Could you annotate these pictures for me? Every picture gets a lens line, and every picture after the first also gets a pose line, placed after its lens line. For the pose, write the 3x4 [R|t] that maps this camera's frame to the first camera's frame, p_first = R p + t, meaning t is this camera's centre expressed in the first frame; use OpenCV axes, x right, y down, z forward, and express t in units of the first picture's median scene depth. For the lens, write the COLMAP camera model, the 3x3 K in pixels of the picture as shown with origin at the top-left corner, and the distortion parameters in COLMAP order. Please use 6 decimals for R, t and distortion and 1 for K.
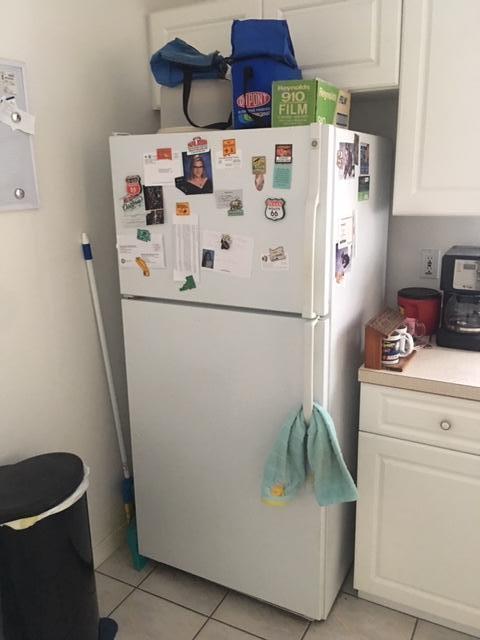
lens RADIAL K [[546.7, 0, 240.0], [0, 546.7, 320.0], [0, 0, 1]] dist [0.004095, -0.002463]
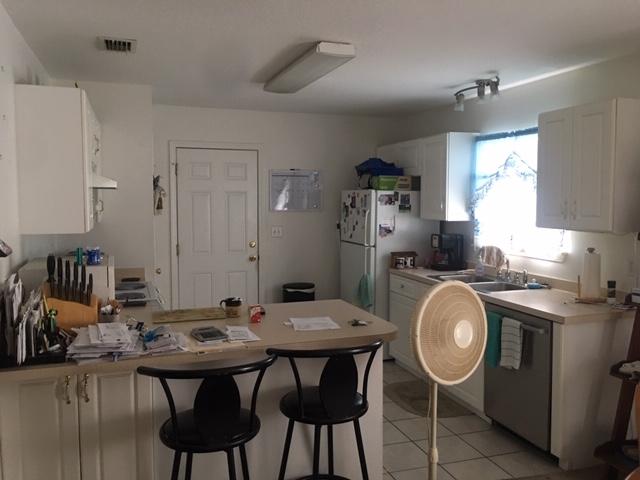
lens RADIAL K [[546.7, 0, 320.0], [0, 546.7, 240.0], [0, 0, 1]] dist [0.004095, -0.002463]
pose [[0.733475, 0.078581, -0.675159, 1.970573], [-0.201030, 0.973937, -0.105037, 0.335430], [0.649309, 0.212769, 0.730156, -1.463213]]
